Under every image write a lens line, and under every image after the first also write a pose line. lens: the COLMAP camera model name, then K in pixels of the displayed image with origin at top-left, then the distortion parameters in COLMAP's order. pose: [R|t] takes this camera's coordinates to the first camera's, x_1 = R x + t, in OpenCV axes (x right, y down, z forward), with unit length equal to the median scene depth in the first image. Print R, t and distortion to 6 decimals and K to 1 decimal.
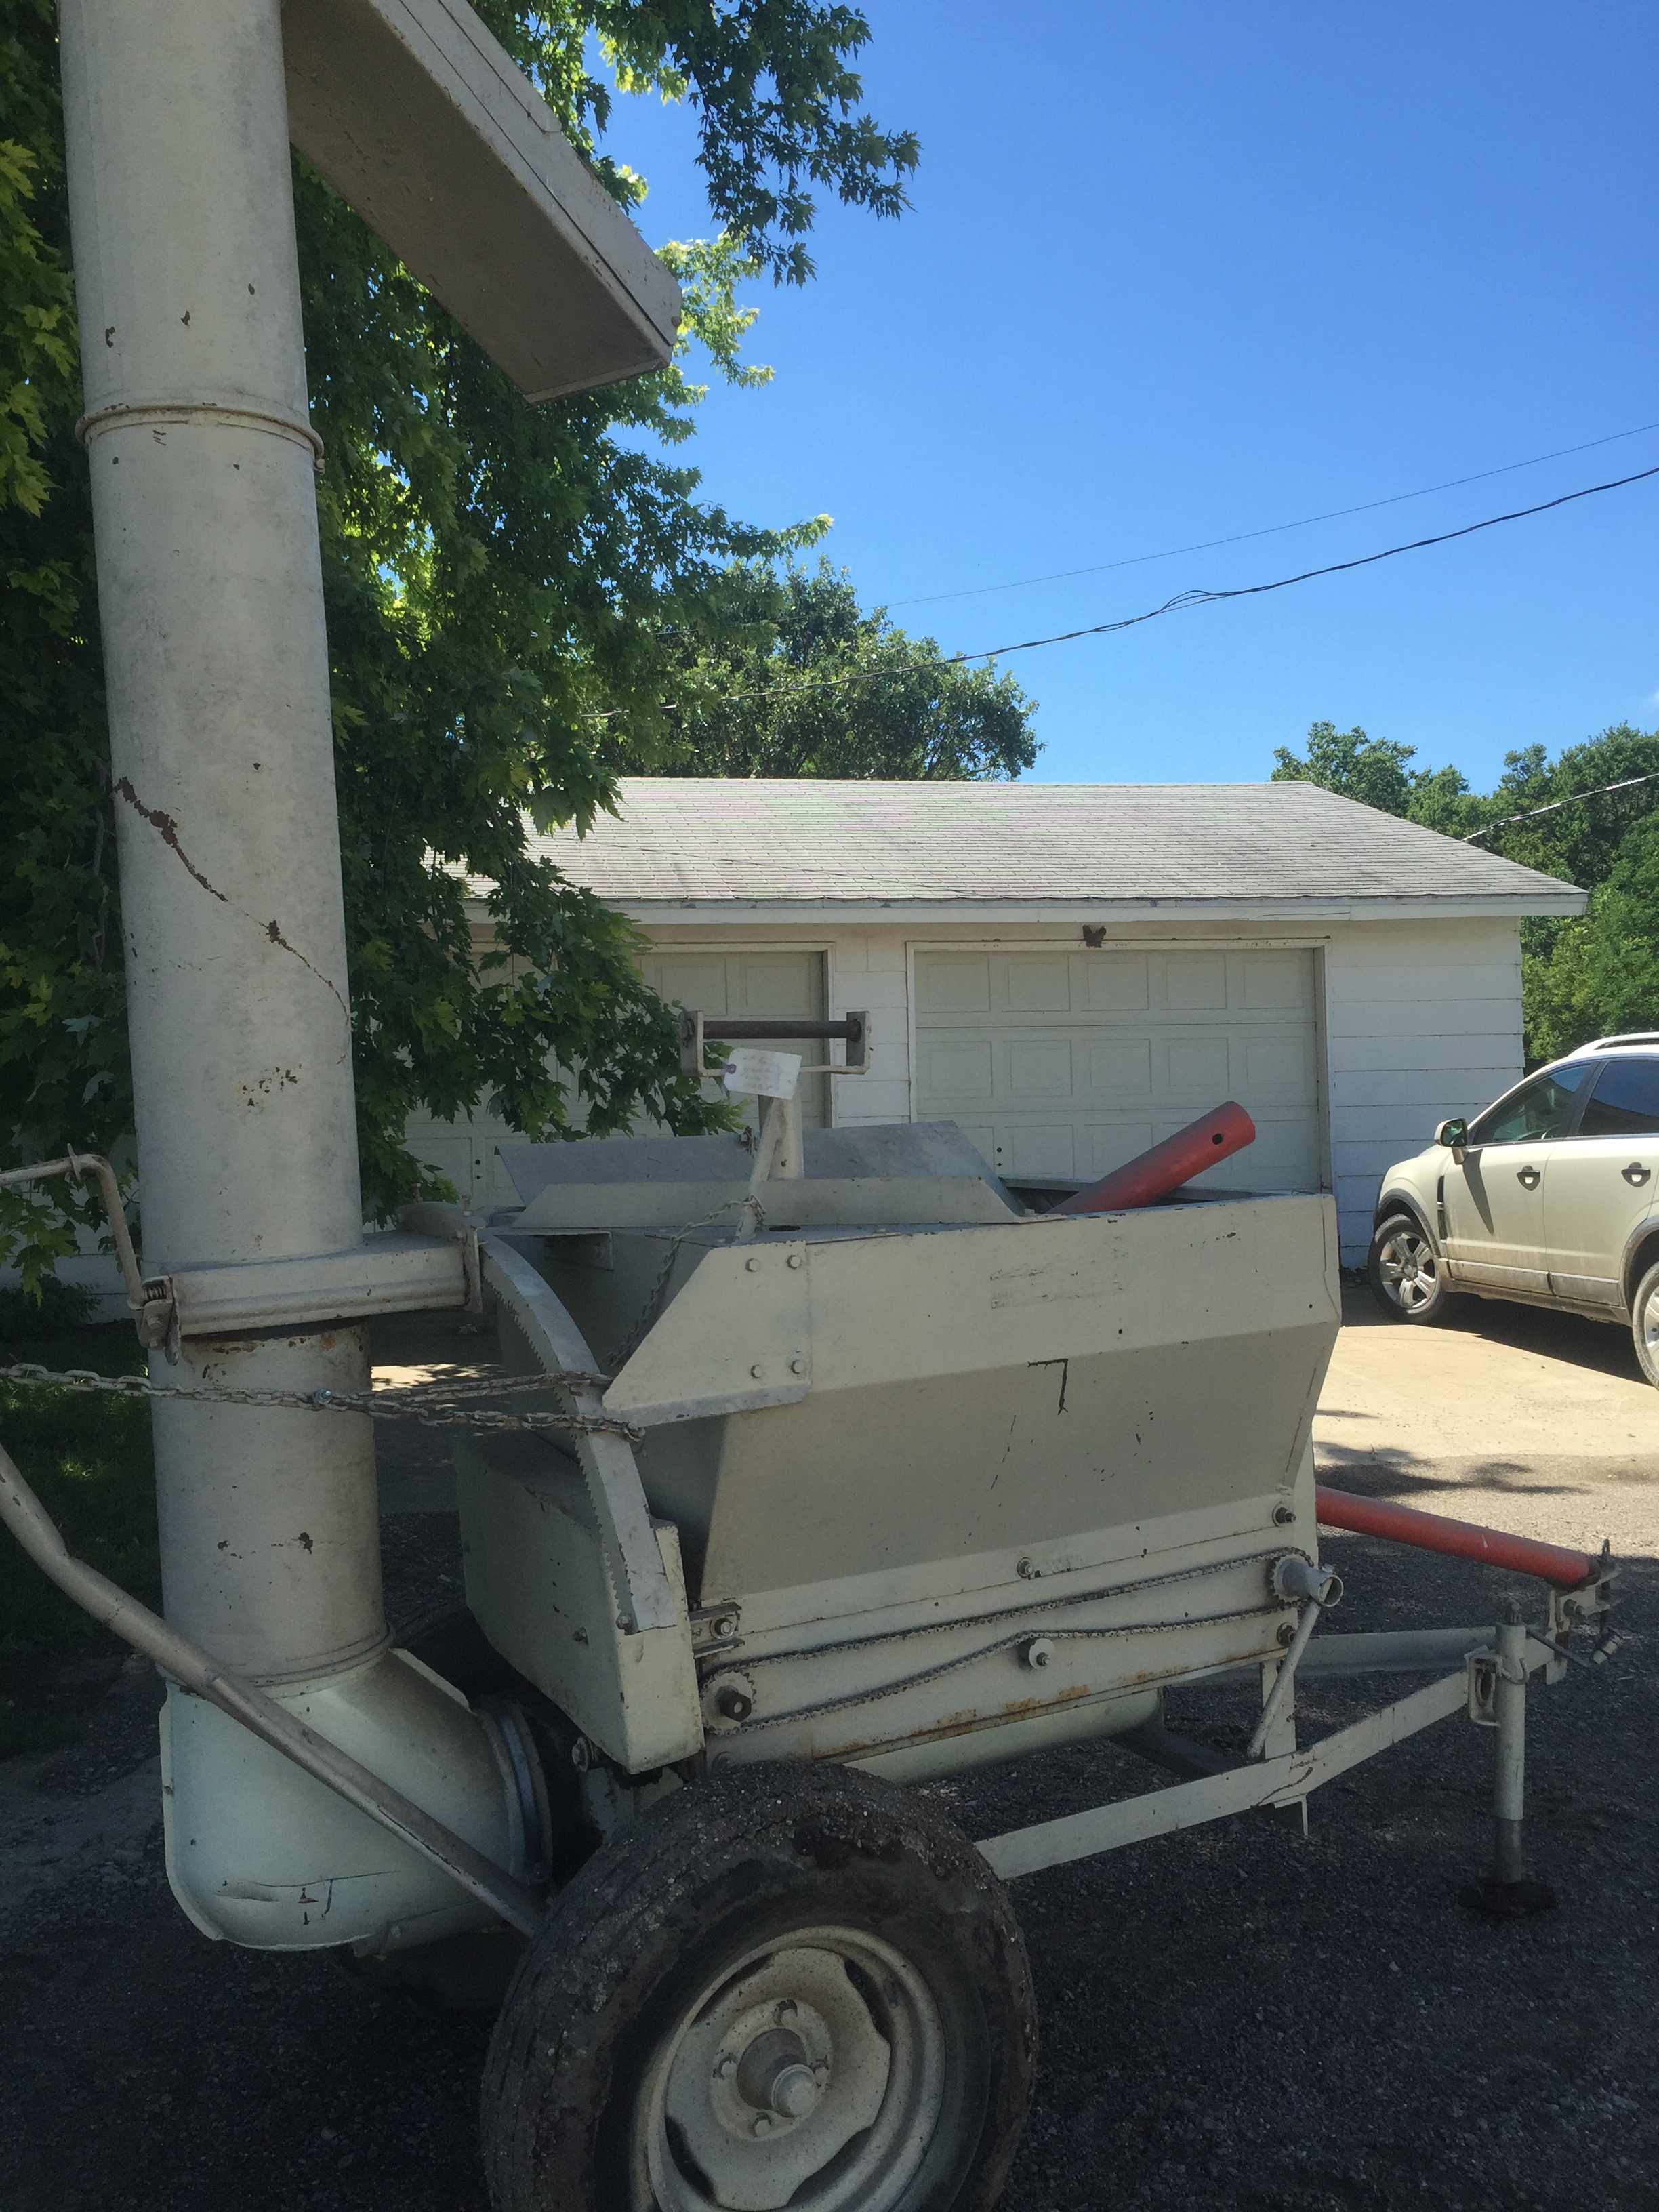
lens RADIAL K [[1889.5, 0, 830.4], [0, 1889.5, 1100.9], [0, 0, 1]] dist [0.000717, 0.000739]
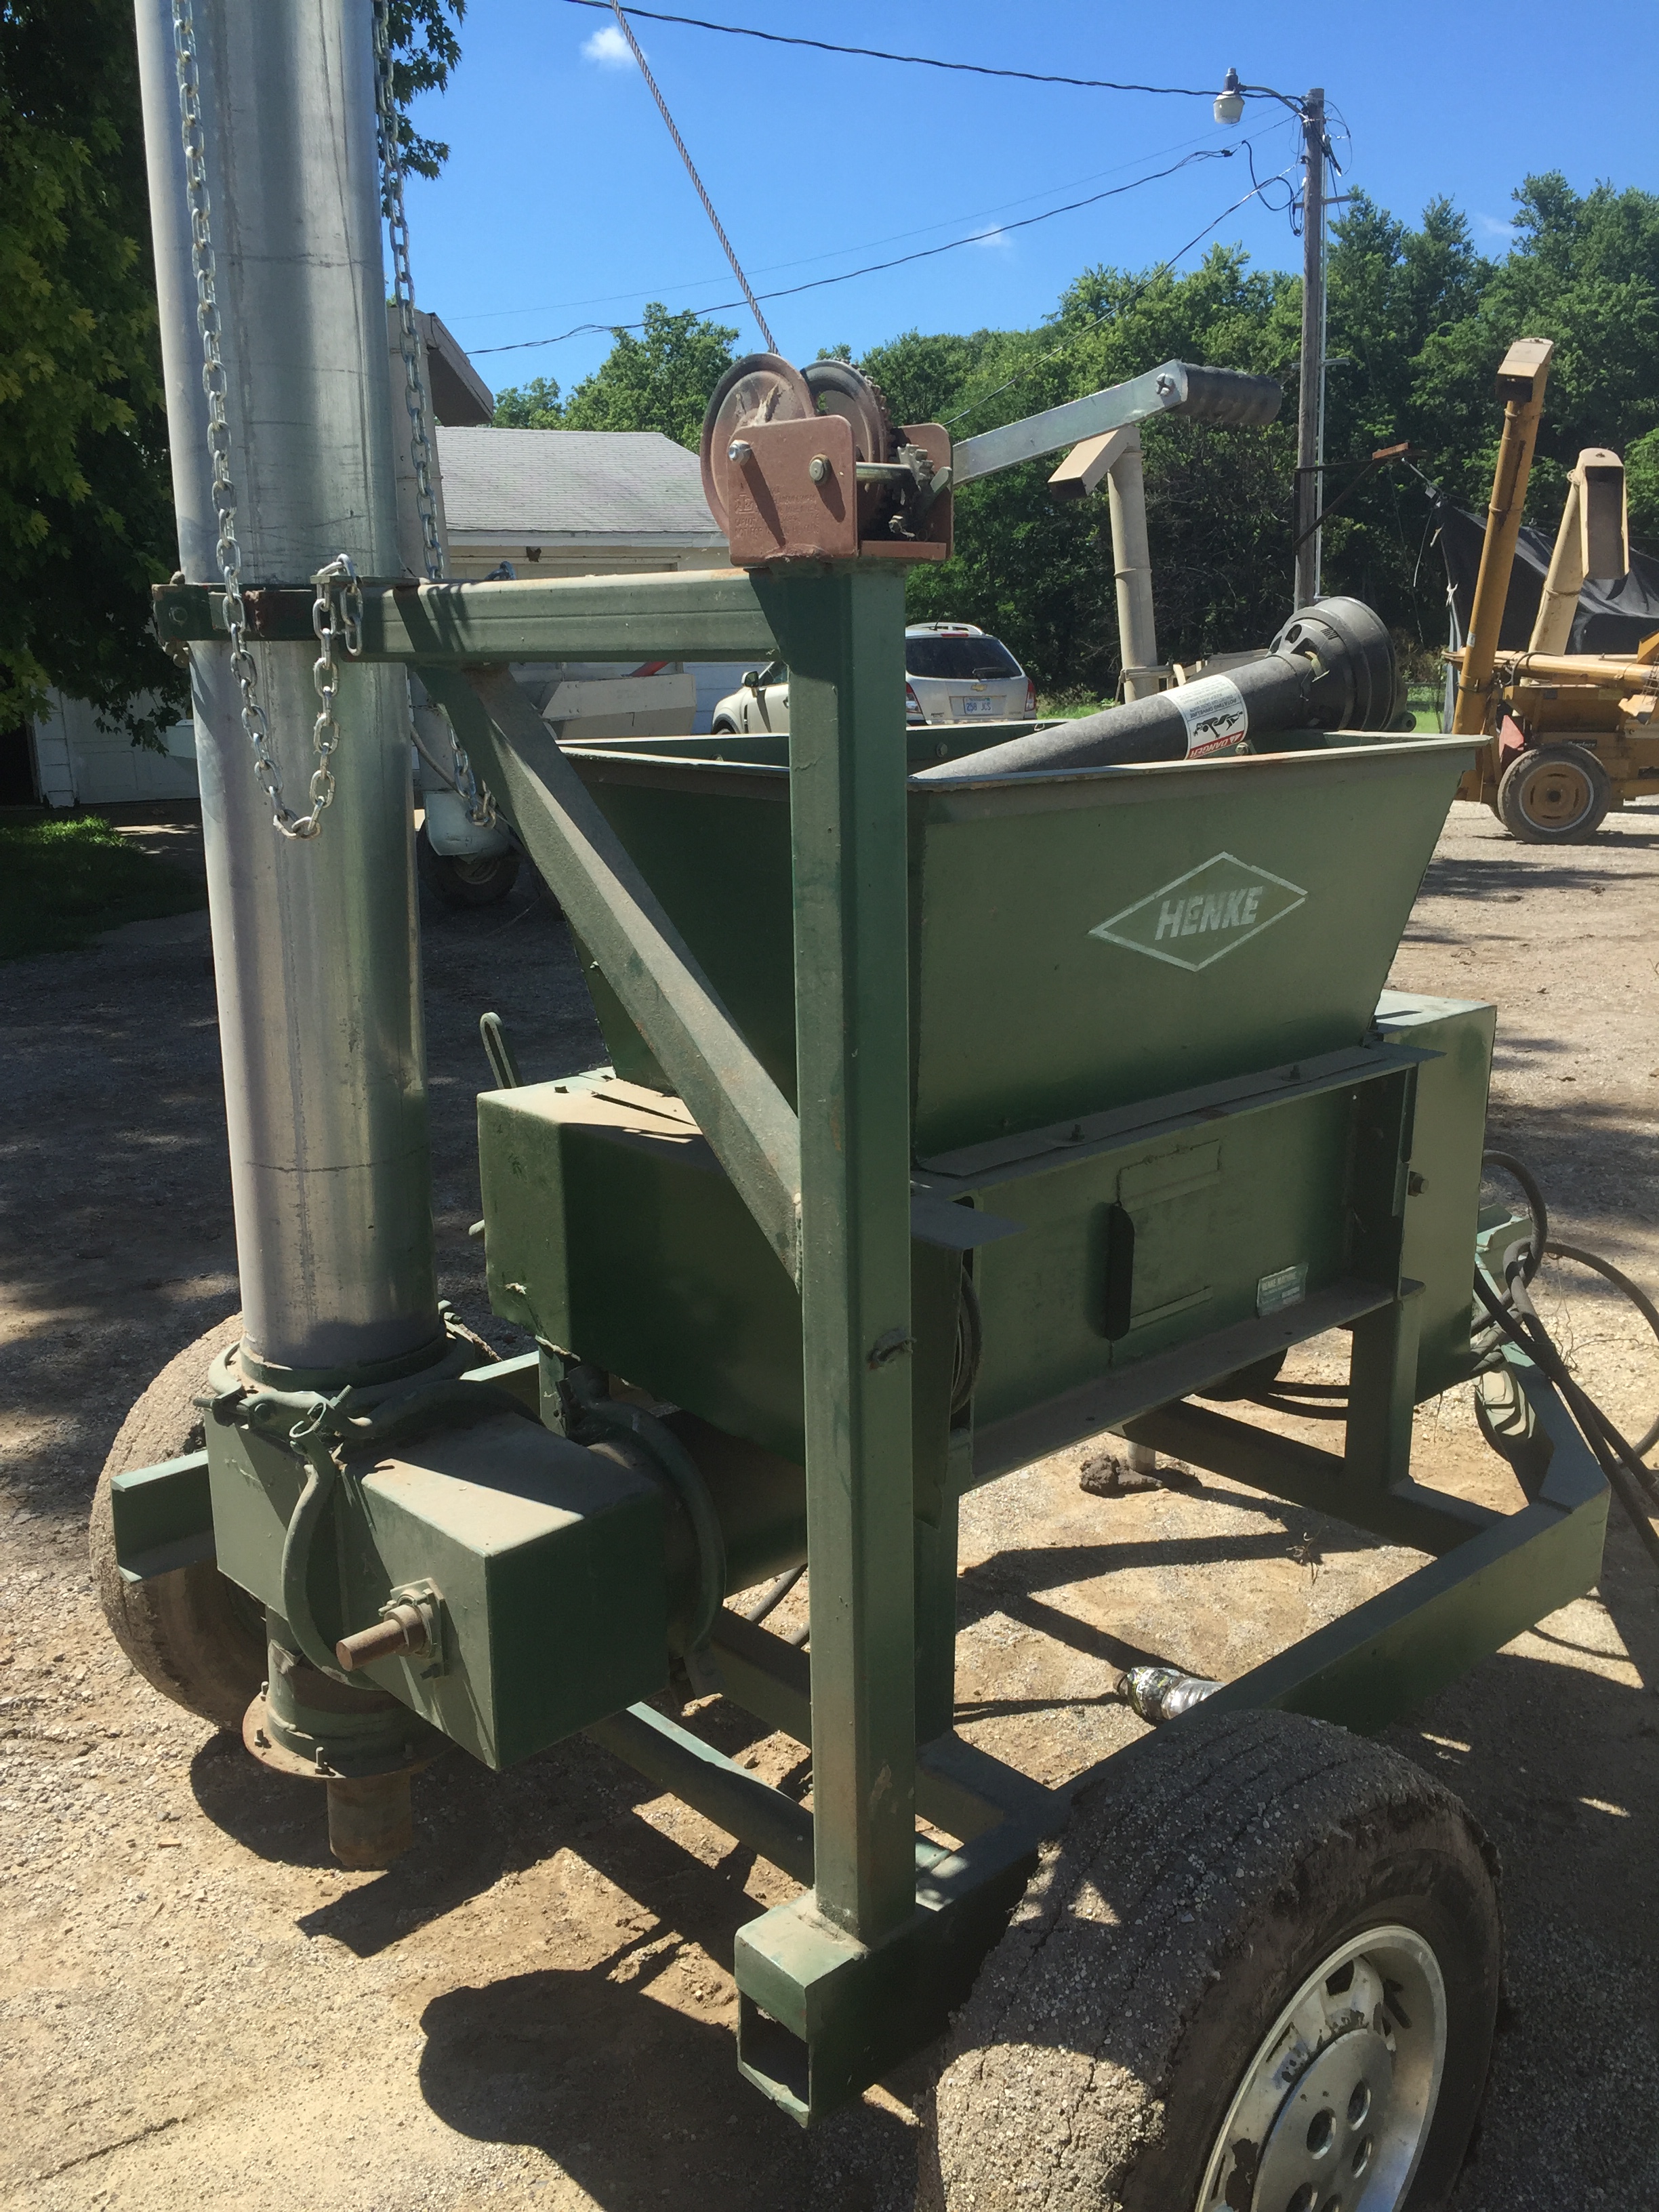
lens RADIAL K [[1889.5, 0, 829.0], [0, 1889.5, 1104.5], [0, 0, 1]] dist [0.000717, 0.000739]
pose [[0.942040, -0.076765, 0.326601, -0.148282], [0.002318, 0.974938, 0.222463, 0.007552], [-0.335494, -0.208812, 0.918609, -0.514328]]
